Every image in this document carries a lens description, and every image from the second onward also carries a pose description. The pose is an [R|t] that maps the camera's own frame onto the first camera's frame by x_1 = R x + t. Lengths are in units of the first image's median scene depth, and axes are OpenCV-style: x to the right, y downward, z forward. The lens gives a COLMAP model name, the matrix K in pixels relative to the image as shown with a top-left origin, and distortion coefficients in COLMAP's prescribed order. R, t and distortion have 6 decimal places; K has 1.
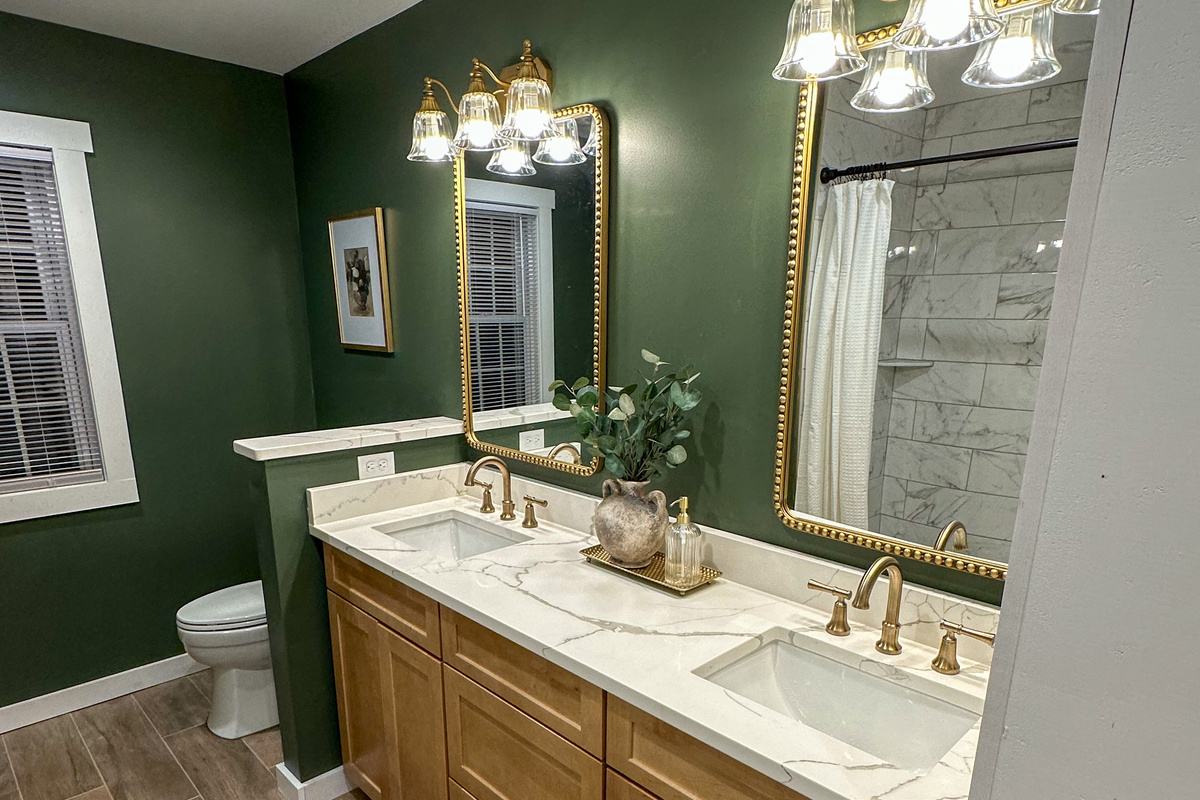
lens RADIAL K [[725.2, 0, 574.9], [0, 725.2, 400.5], [0, 0, 1]] dist [0.000213, 0.002659]
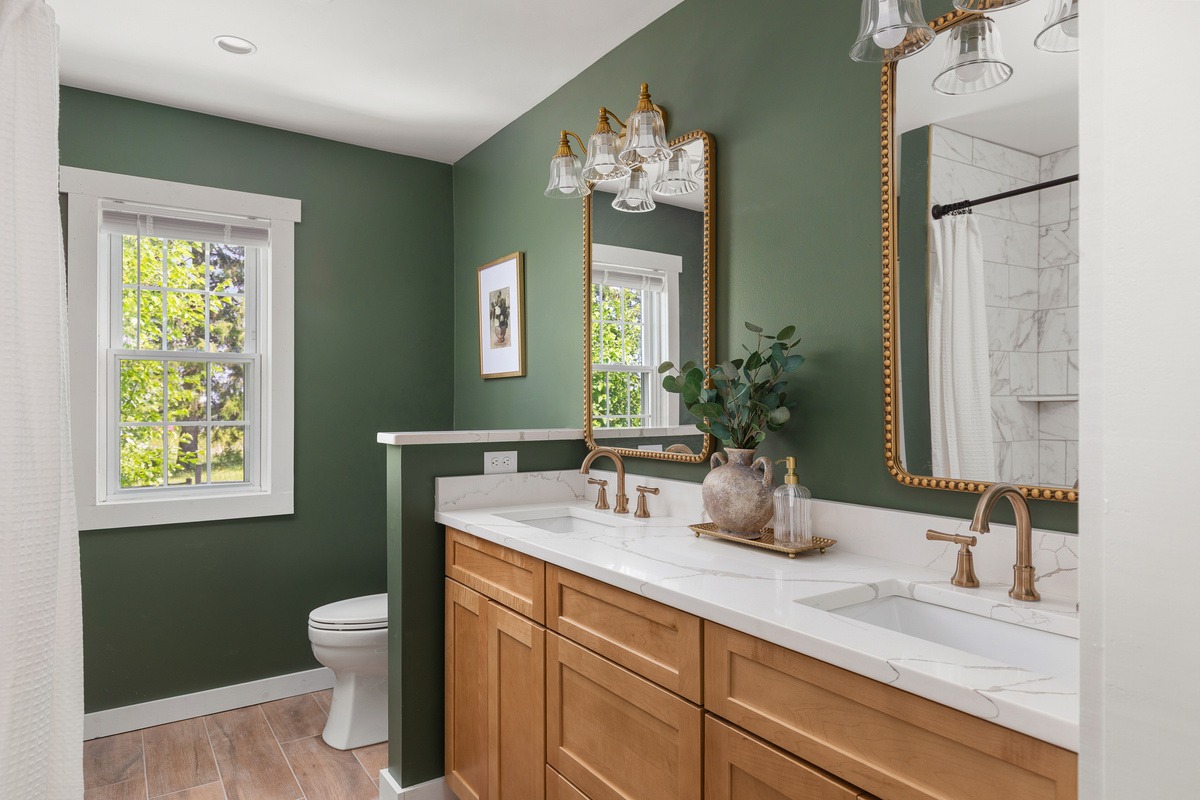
lens RADIAL K [[729.9, 0, 600.0], [0, 729.9, 400.0], [0, 0, 1]] dist [0.001196, -0.000294]
pose [[0.983214, -0.011439, -0.182096, 0.064072], [-0.037675, 0.963796, -0.263966, 0.276143], [0.178523, 0.266396, 0.947187, -0.008512]]
